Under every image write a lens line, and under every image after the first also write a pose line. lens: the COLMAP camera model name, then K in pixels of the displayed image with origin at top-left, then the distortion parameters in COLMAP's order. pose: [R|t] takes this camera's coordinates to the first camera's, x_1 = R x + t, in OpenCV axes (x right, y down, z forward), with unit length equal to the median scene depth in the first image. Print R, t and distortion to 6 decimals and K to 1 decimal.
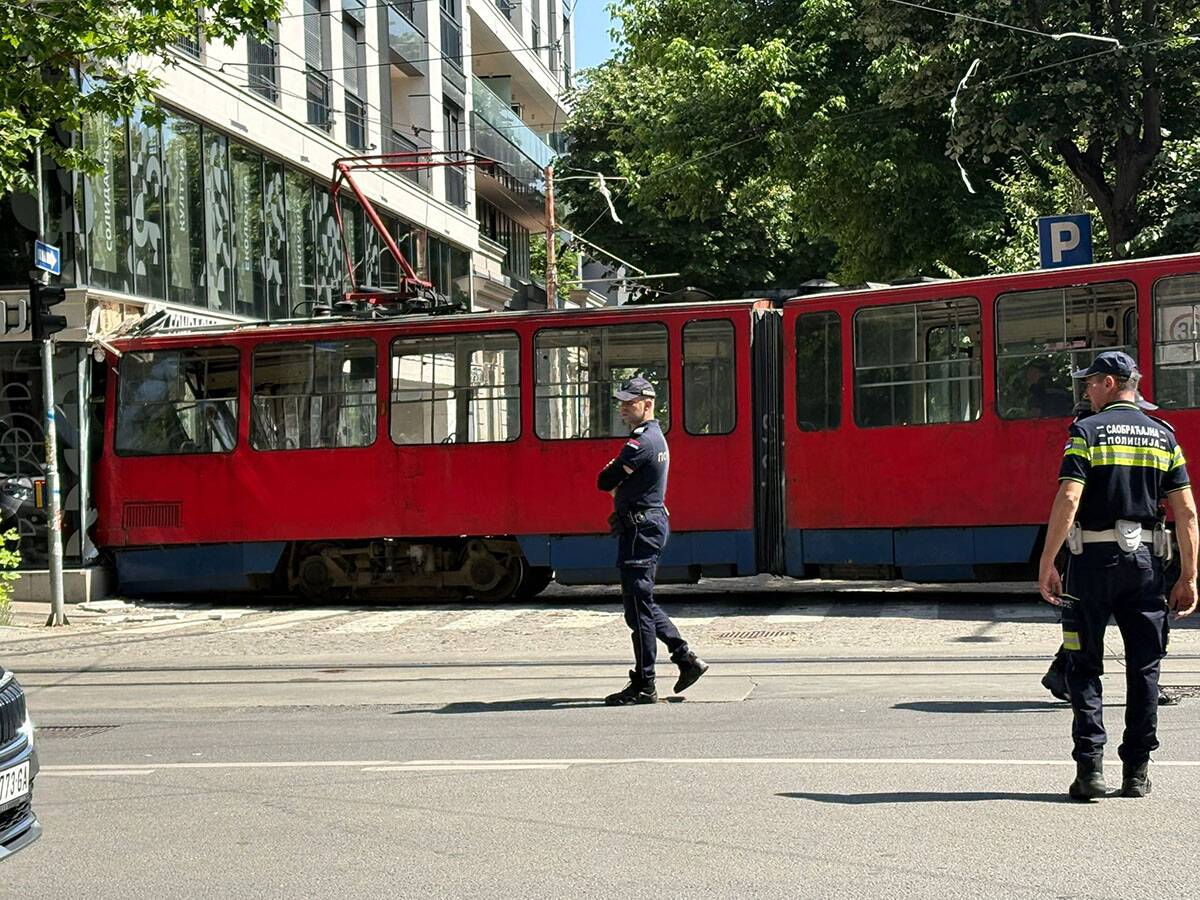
lens RADIAL K [[2360.1, 0, 599.9], [0, 2360.1, 459.6], [0, 0, 1]] dist [0.182502, 0.000000]
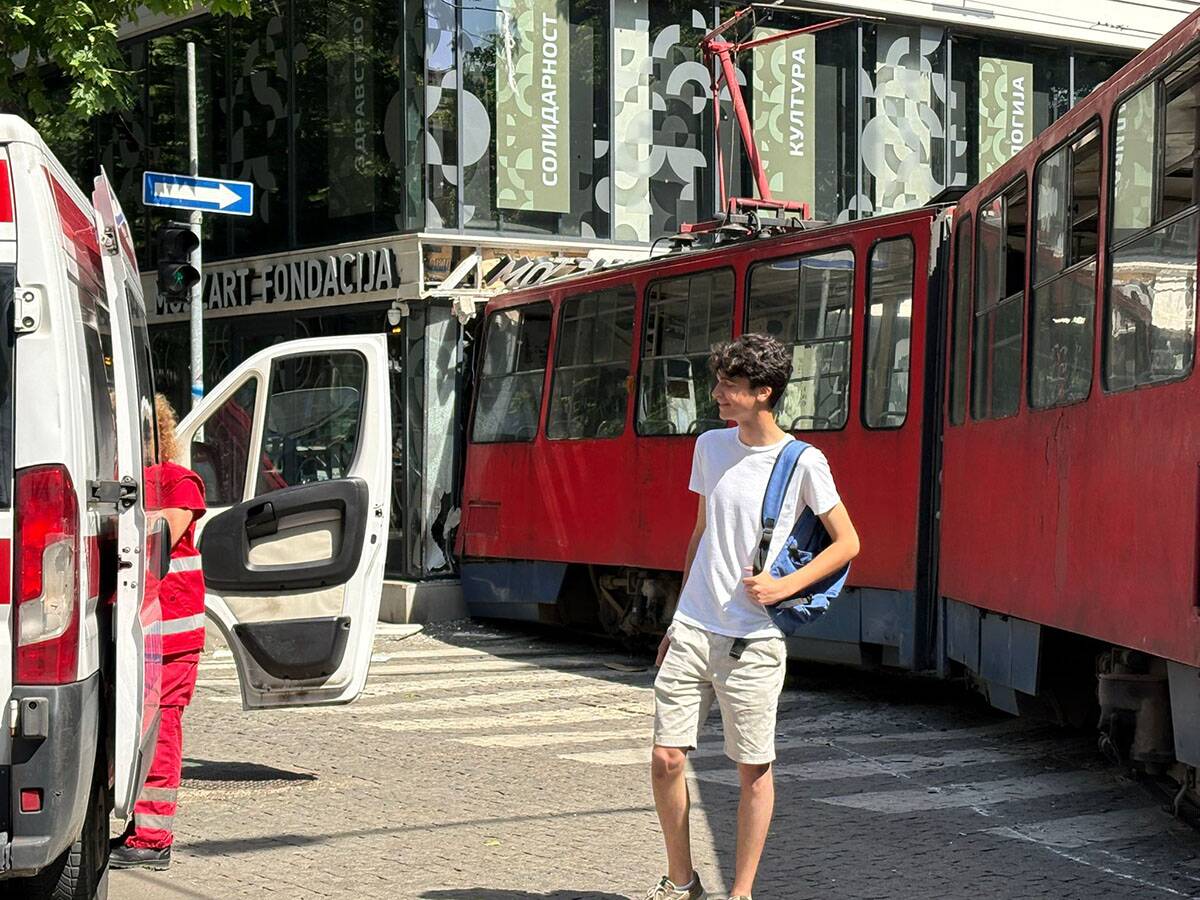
lens RADIAL K [[2360.1, 0, 620.6], [0, 2360.1, 434.7], [0, 0, 1]] dist [0.182502, 0.000000]
pose [[0.697032, 0.020202, -0.716756, 0.423742], [-0.020692, 0.999753, 0.008056, -0.012219], [0.716742, 0.009215, 0.697278, 0.518562]]
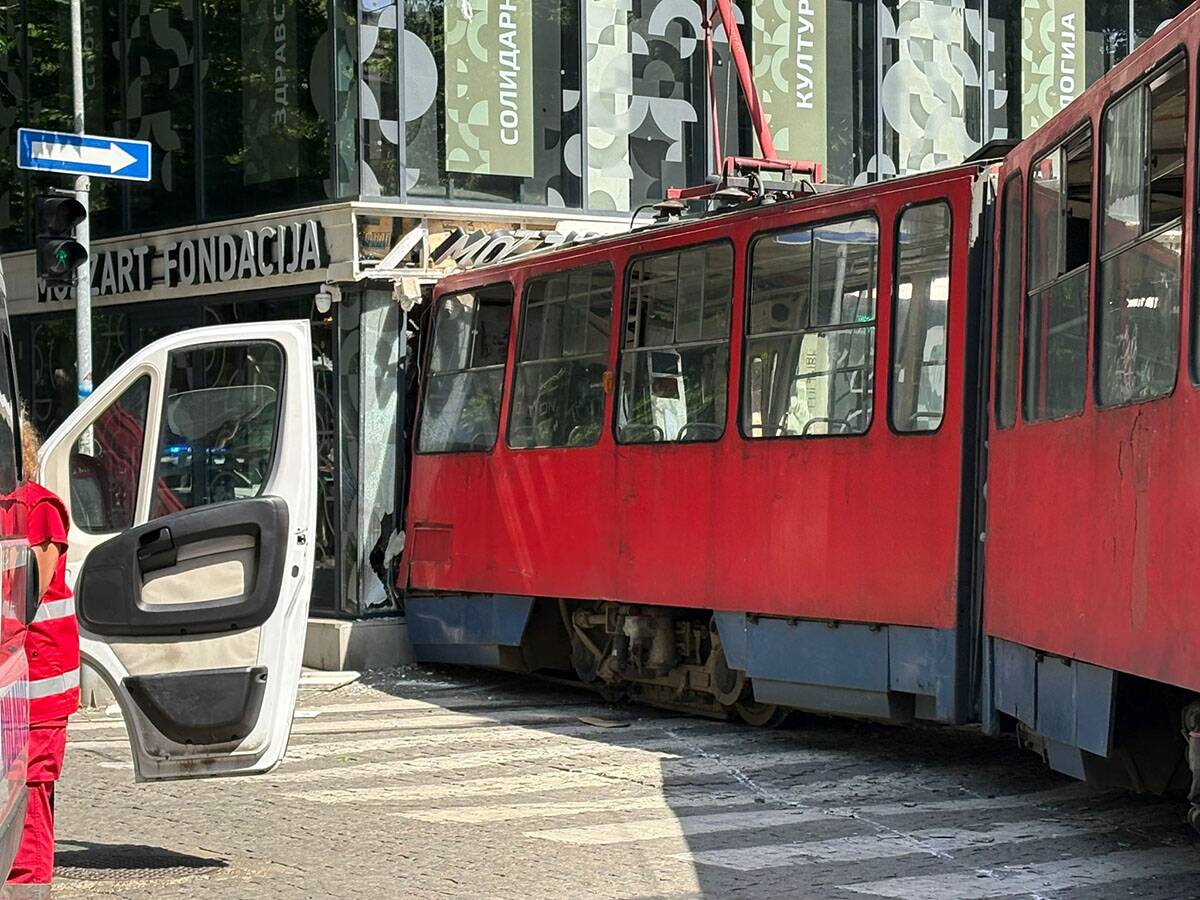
lens RADIAL K [[2769.3, 0, 625.0], [0, 2769.3, 450.7], [0, 0, 1]] dist [0.196236, 0.000000]
pose [[0.705126, 0.017875, -0.708857, 0.410302], [-0.015109, 0.999834, 0.010183, -0.011600], [0.708921, 0.003530, 0.705279, 0.530707]]
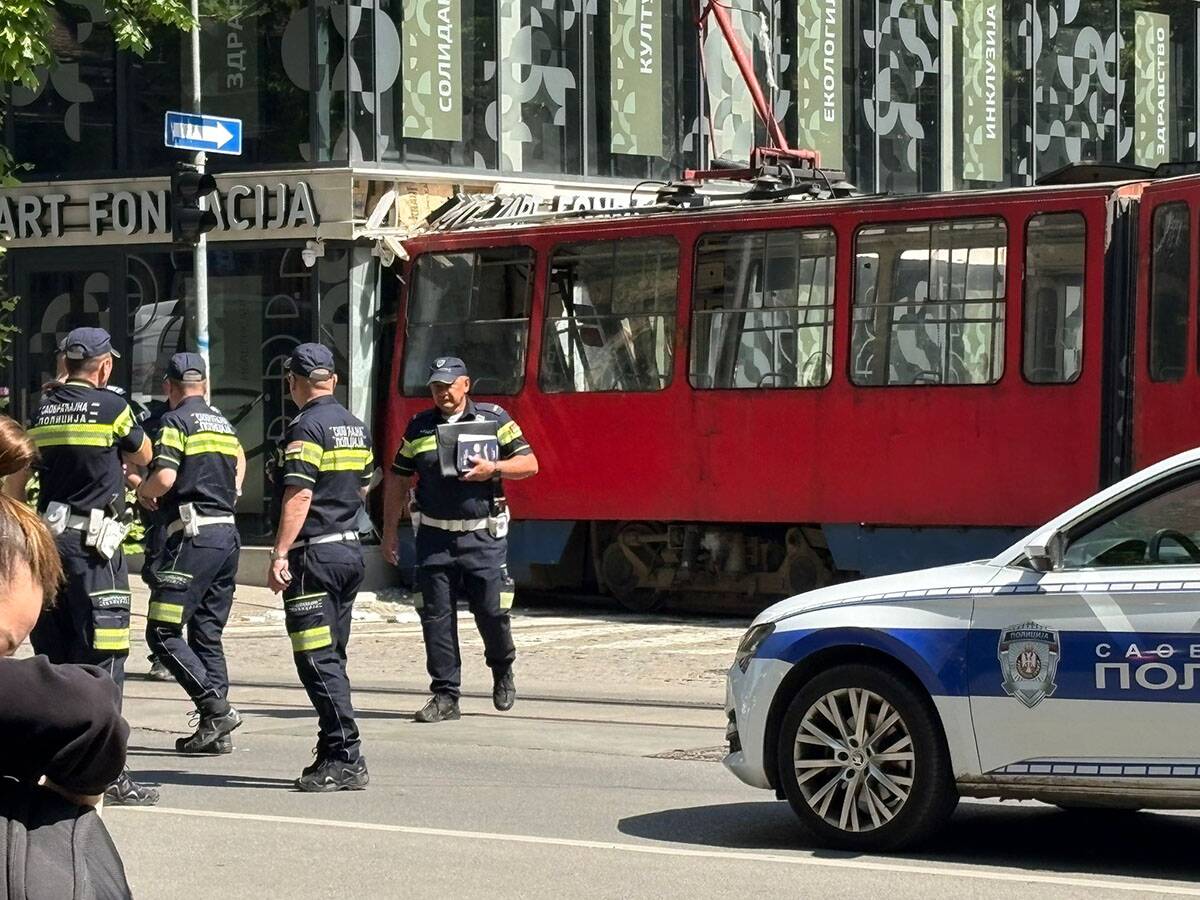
lens RADIAL K [[4111.3, 0, 604.8], [0, 4111.3, 410.9], [0, 0, 1]] dist [0.296363, 0.000000]
pose [[0.884605, 0.023294, -0.465760, 0.470436], [-0.019857, 0.999727, 0.012286, -0.014469], [0.465919, -0.001620, 0.884826, -0.095028]]
